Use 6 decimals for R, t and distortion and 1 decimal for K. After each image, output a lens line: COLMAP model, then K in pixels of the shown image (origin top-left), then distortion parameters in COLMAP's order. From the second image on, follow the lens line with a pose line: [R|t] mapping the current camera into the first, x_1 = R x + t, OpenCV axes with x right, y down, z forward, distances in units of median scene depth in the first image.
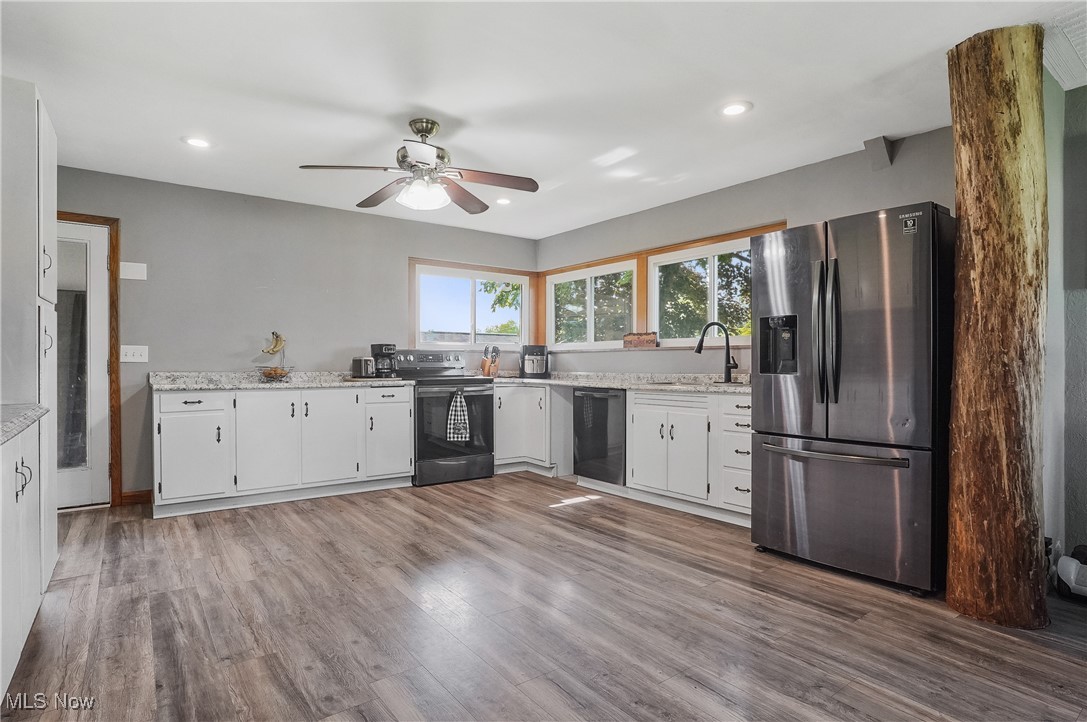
lens RADIAL K [[567.3, 0, 545.0], [0, 567.3, 367.9], [0, 0, 1]] dist [-0.070630, 0.032754]
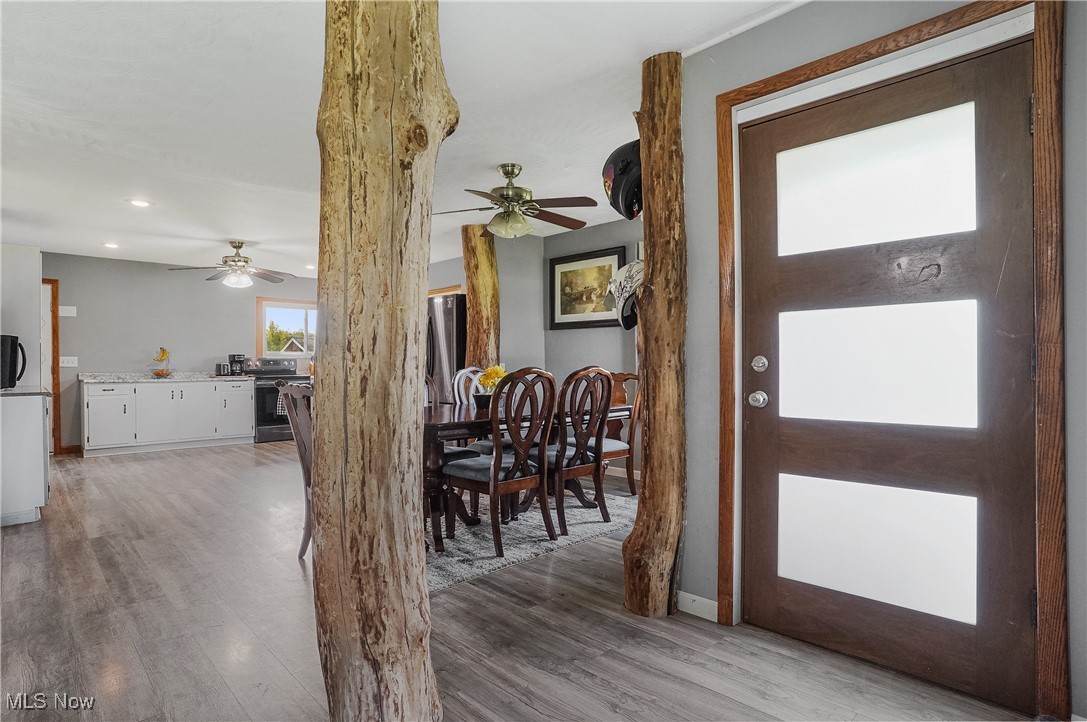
lens RADIAL K [[567.3, 0, 544.8], [0, 567.3, 367.1], [0, 0, 1]] dist [-0.070630, 0.032754]
pose [[0.992105, -0.005983, 0.125266, 0.462867], [0.006338, 0.999977, -0.002435, 0.003633], [-0.125248, 0.003210, 0.992120, -0.806747]]
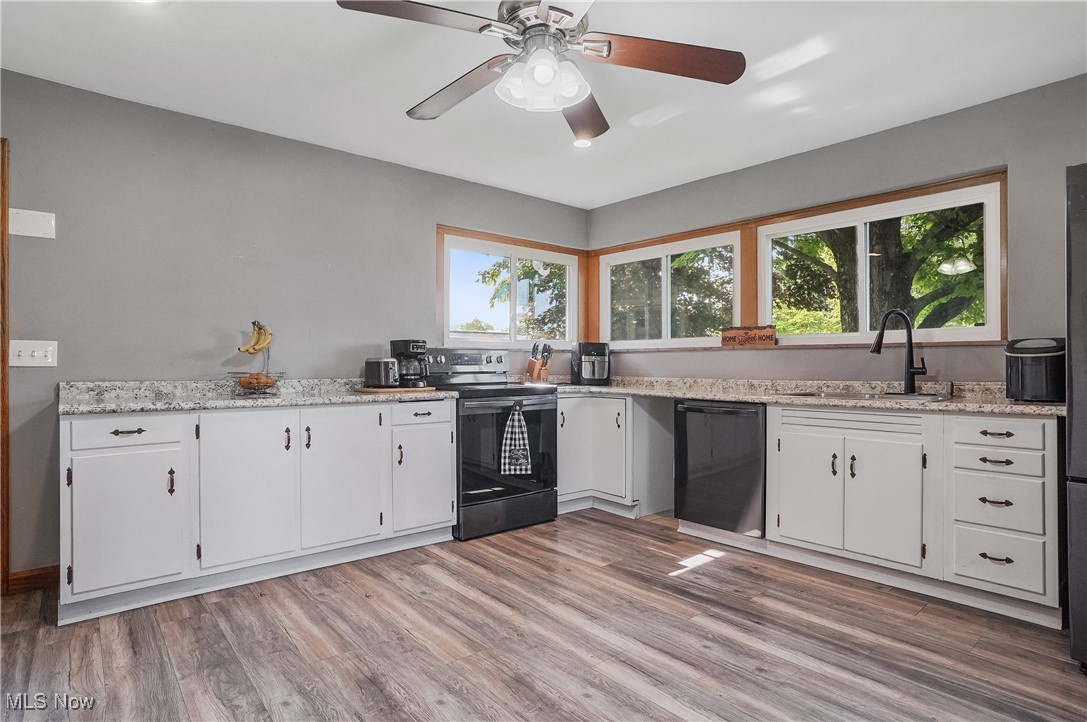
lens RADIAL K [[567.3, 0, 541.5], [0, 567.3, 361.6], [0, 0, 1]] dist [-0.070630, 0.032754]
pose [[0.998128, -0.000437, 0.061163, -0.200131], [0.001078, 0.999945, -0.010450, -0.008778], [-0.061155, 0.010496, 0.998073, 0.336594]]
